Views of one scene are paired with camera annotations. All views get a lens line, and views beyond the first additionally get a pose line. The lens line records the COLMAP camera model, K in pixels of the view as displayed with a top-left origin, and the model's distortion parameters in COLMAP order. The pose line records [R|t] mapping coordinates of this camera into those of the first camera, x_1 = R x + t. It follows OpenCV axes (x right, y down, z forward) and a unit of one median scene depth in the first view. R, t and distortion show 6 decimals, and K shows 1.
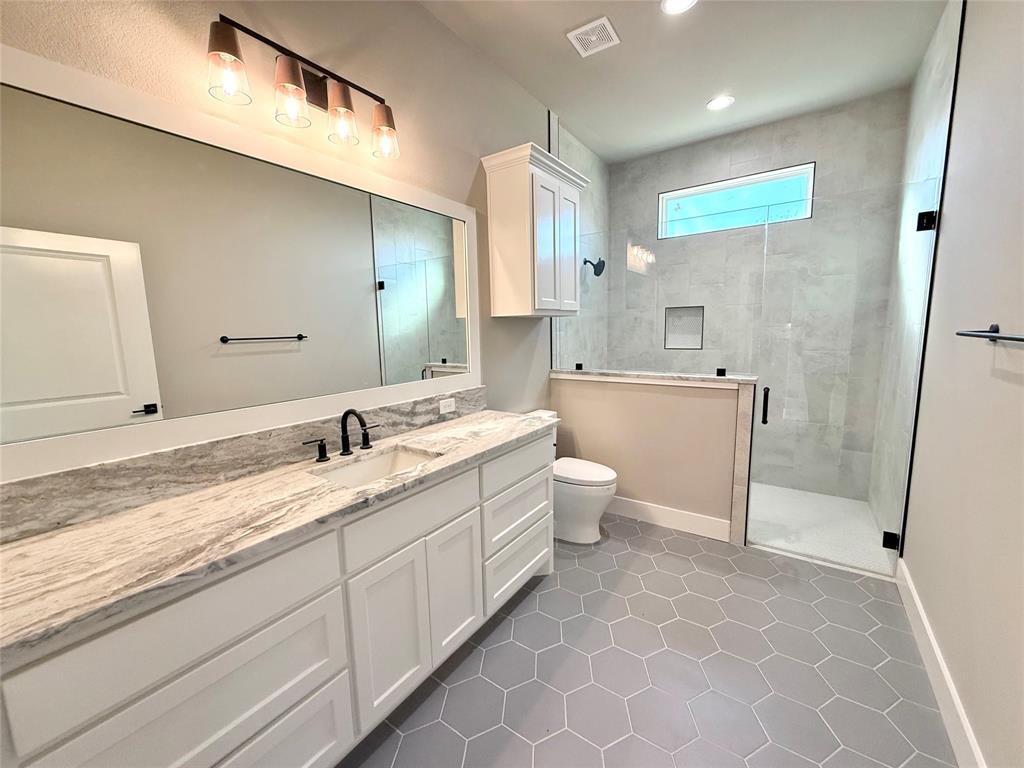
lens RADIAL K [[407.4, 0, 508.2], [0, 407.4, 383.7], [0, 0, 1]] dist [-0.001775, 0.000233]
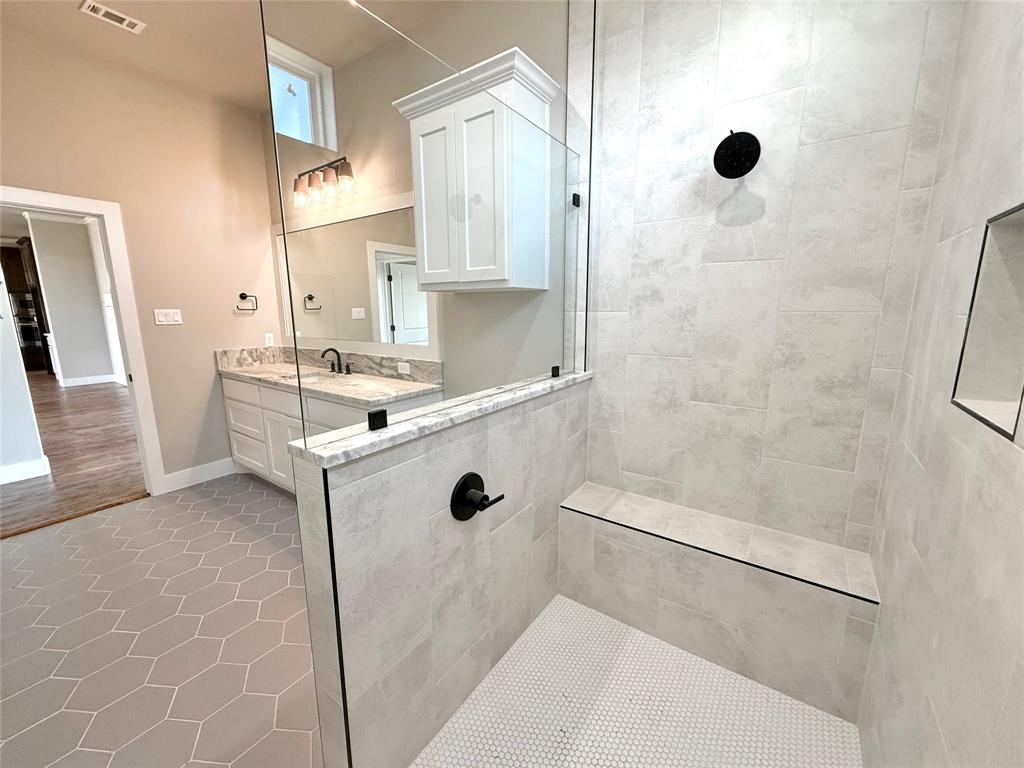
lens RADIAL K [[407.4, 0, 508.2], [0, 407.4, 383.7], [0, 0, 1]] dist [-0.001775, 0.000233]
pose [[0.003620, 0.206478, -0.978445, 1.153816], [-0.128645, 0.970417, 0.204308, -0.207959], [0.991684, 0.125132, 0.030076, 1.380915]]
